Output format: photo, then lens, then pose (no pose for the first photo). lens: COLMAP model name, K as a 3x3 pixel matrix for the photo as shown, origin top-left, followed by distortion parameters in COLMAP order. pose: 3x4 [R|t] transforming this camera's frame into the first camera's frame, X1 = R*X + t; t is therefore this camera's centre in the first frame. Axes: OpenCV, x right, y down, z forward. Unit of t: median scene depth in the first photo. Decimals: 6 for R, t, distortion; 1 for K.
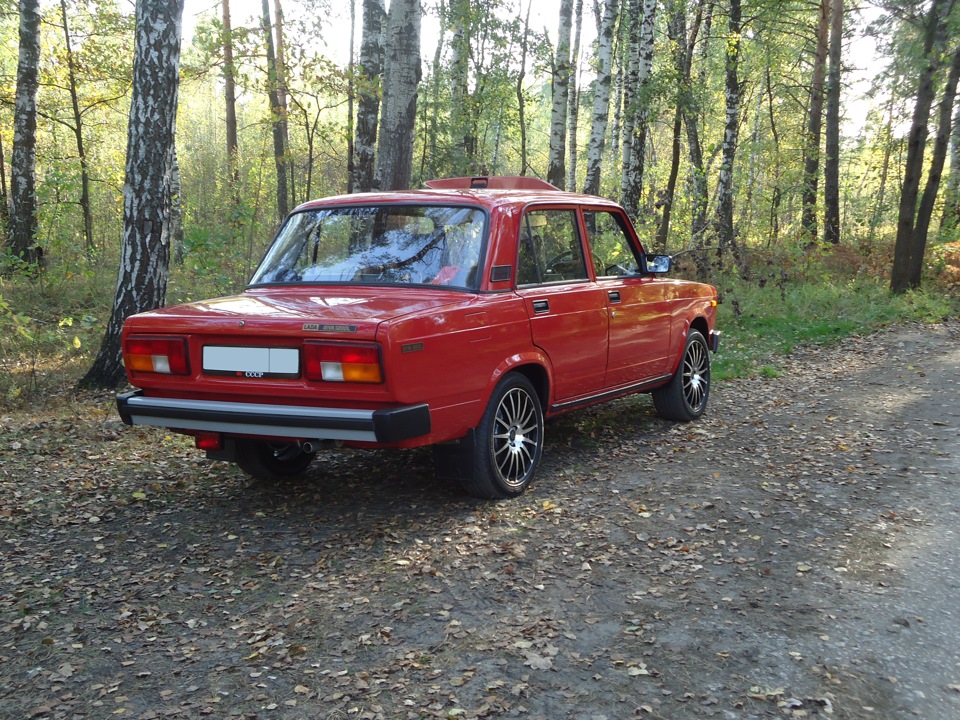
lens RADIAL K [[1293.4, 0, 480.0], [0, 1293.4, 360.0], [0, 0, 1]] dist [0.096998, 0.101601]
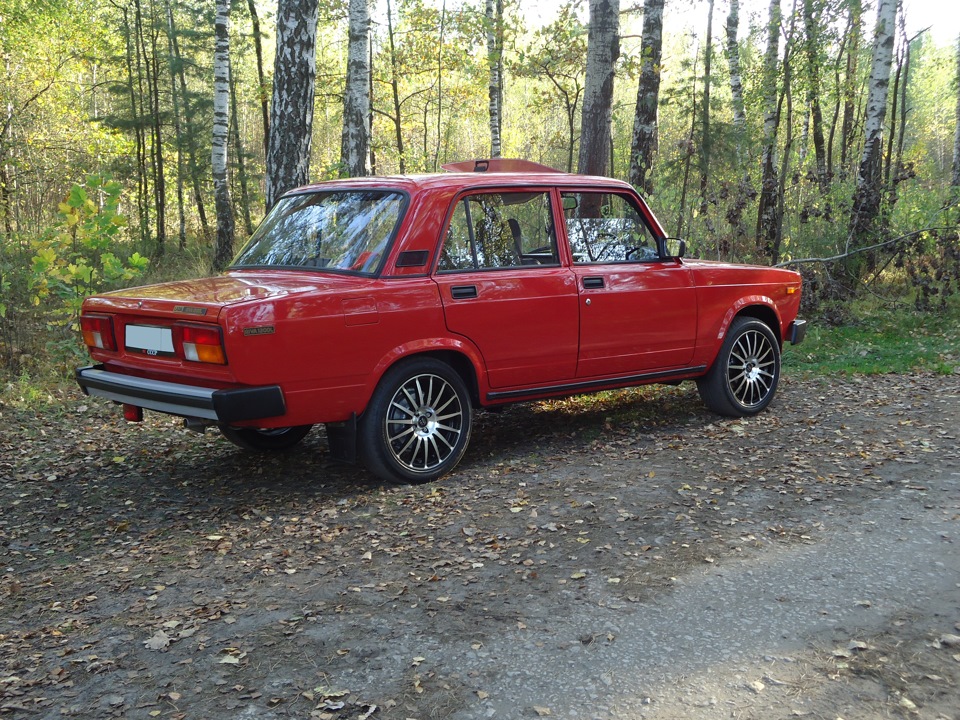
lens RADIAL K [[1293.4, 0, 480.0], [0, 1293.4, 360.0], [0, 0, 1]] dist [0.096998, 0.101601]
pose [[0.932059, 0.032083, -0.360883, 0.290143], [-0.026151, 0.999431, 0.021311, -0.007802], [0.361362, -0.010425, 0.932367, 0.060755]]
